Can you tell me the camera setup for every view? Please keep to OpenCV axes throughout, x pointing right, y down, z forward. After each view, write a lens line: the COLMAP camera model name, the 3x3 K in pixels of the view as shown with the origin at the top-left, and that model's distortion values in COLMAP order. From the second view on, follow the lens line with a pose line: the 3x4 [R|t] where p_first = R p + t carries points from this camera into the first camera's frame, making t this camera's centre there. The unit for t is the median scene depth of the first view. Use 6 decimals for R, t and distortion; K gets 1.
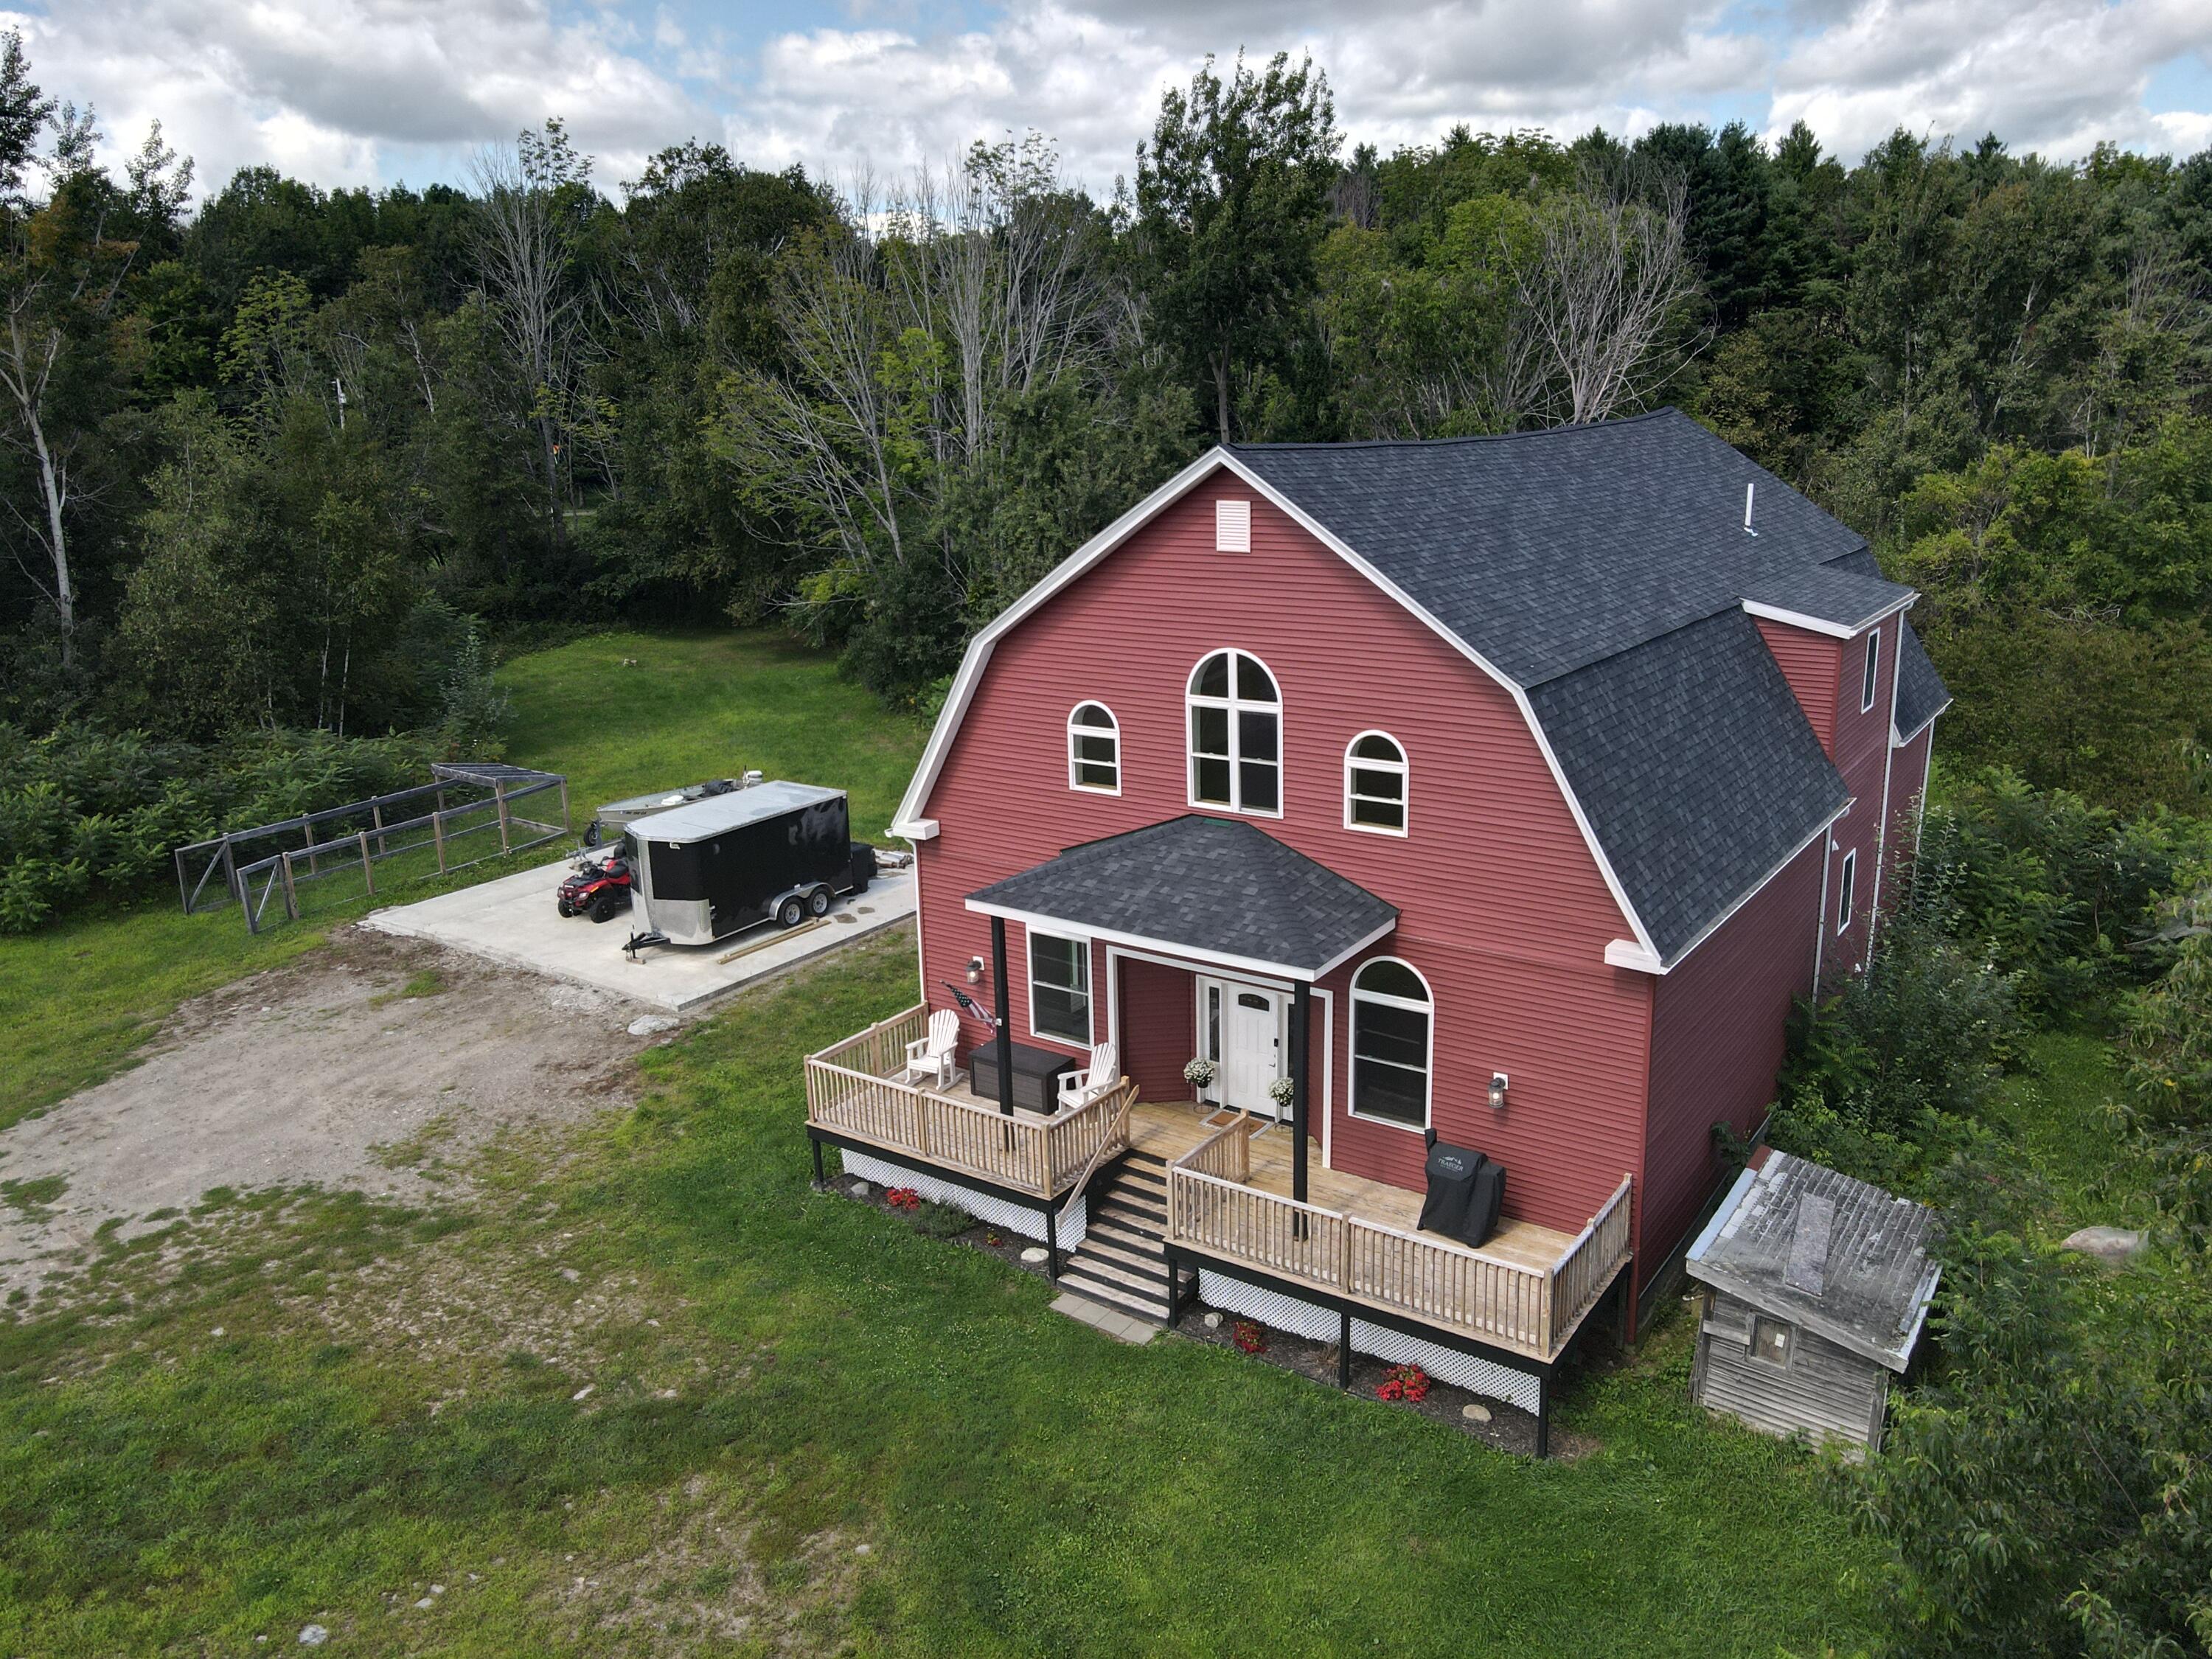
lens RADIAL K [[1626.0, 0, 1106.0], [0, 1626.0, 829.5], [0, 0, 1]] dist [0.005312, 0.022545]
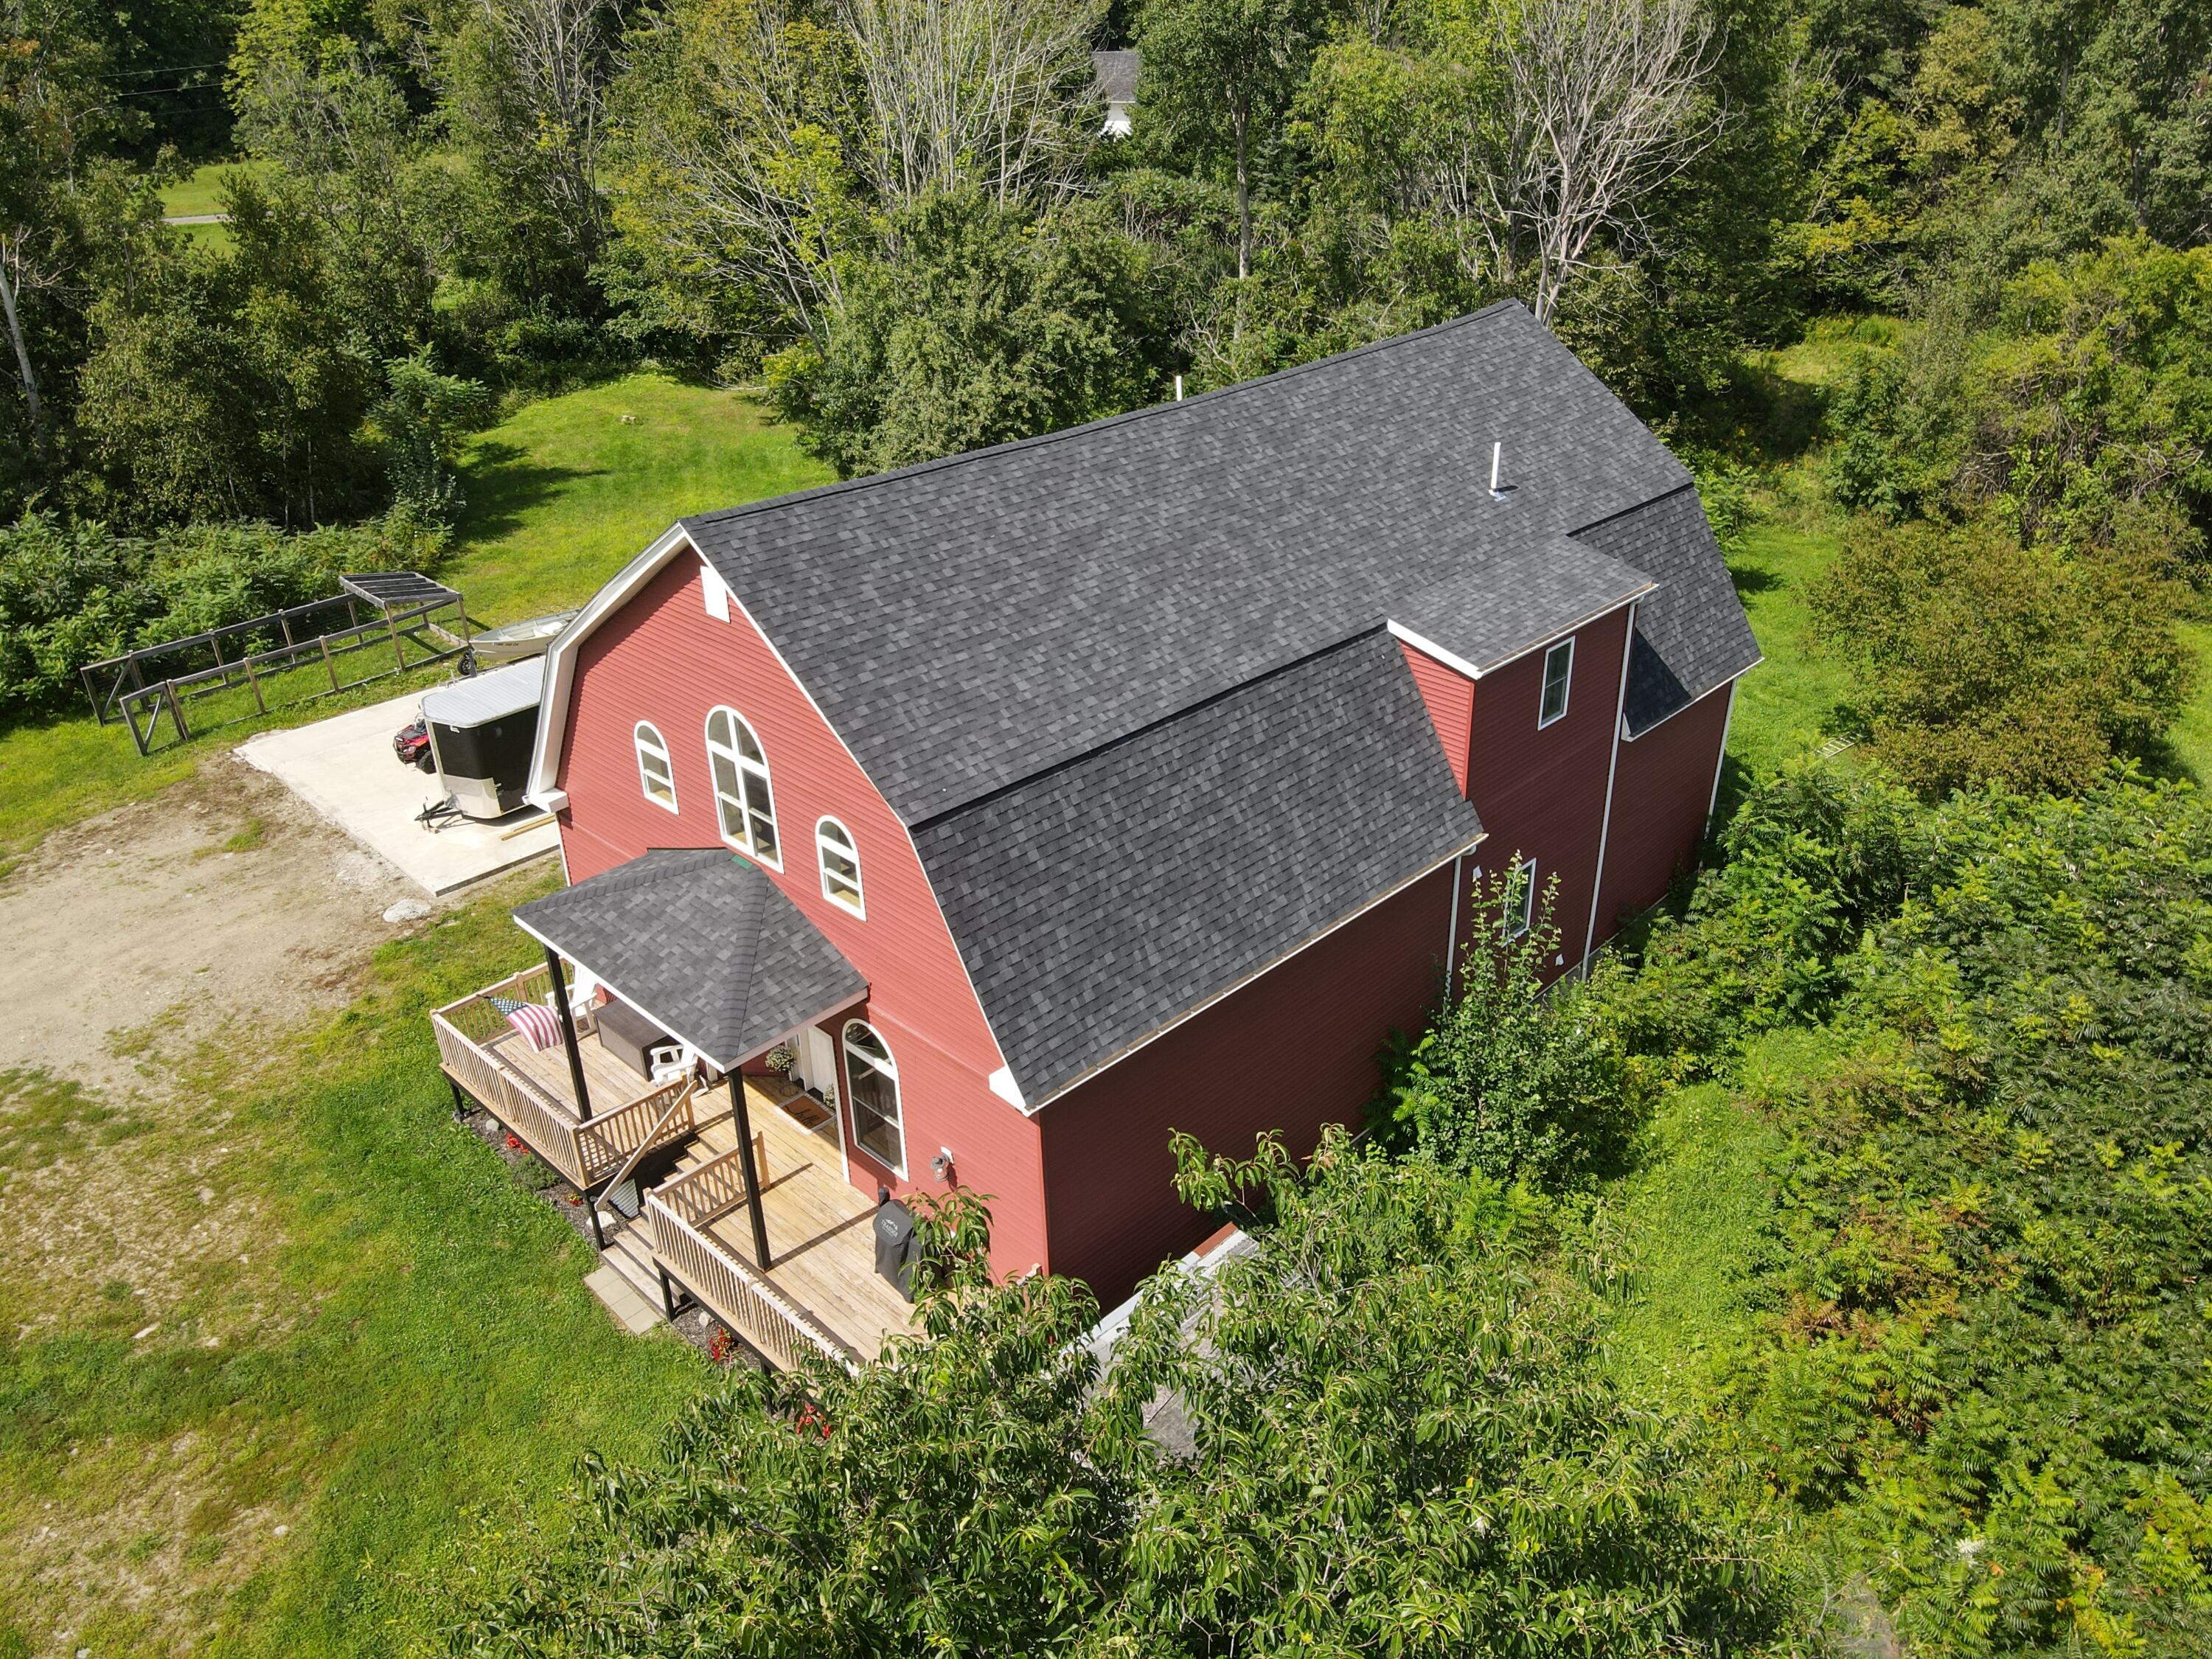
lens RADIAL K [[1626.0, 0, 1106.0], [0, 1626.0, 829.5], [0, 0, 1]] dist [0.005312, 0.022545]
pose [[0.986435, 0.080738, -0.142924, 0.408757], [-0.046393, 0.972306, 0.229060, -0.250257], [0.157460, -0.219322, 0.962863, 0.051061]]
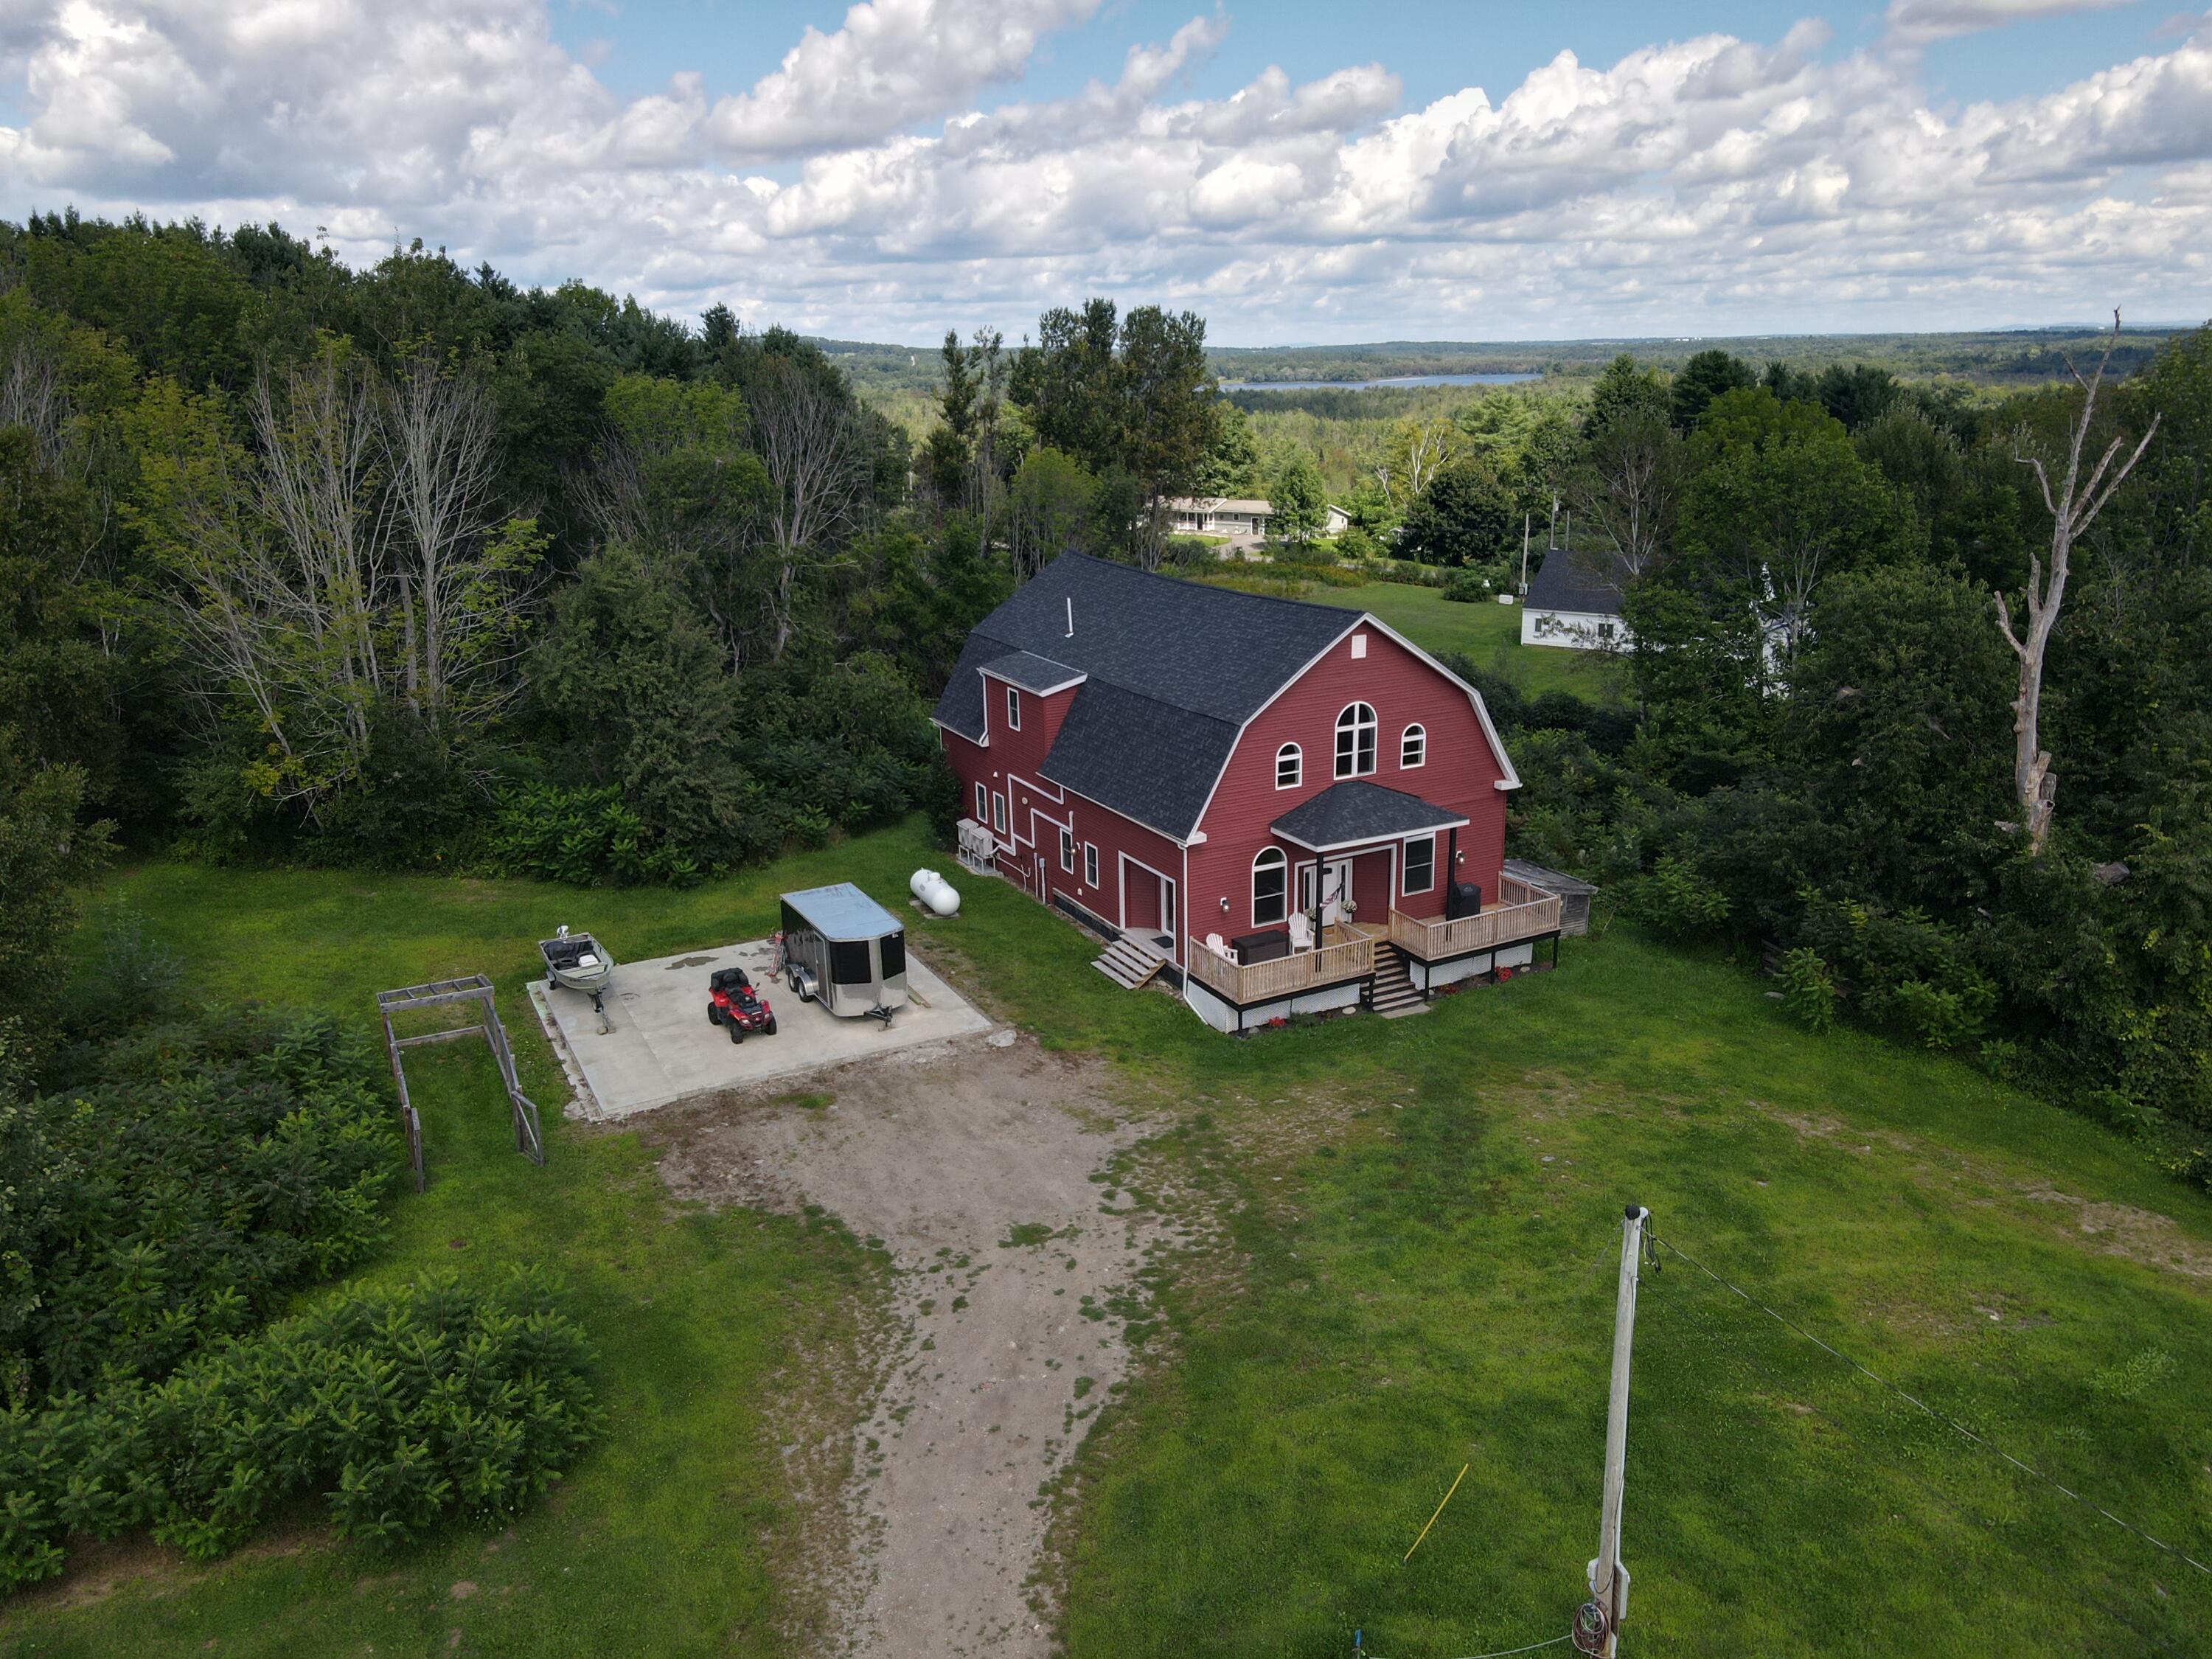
lens RADIAL K [[1633.4, 0, 1110.7], [0, 1633.4, 815.6], [0, 0, 1]] dist [-0.001597, 0.023890]
pose [[0.451365, -0.230011, 0.862186, -1.792149], [0.241170, 0.961696, 0.130303, -0.296080], [-0.859131, 0.149119, 0.489548, 0.209655]]
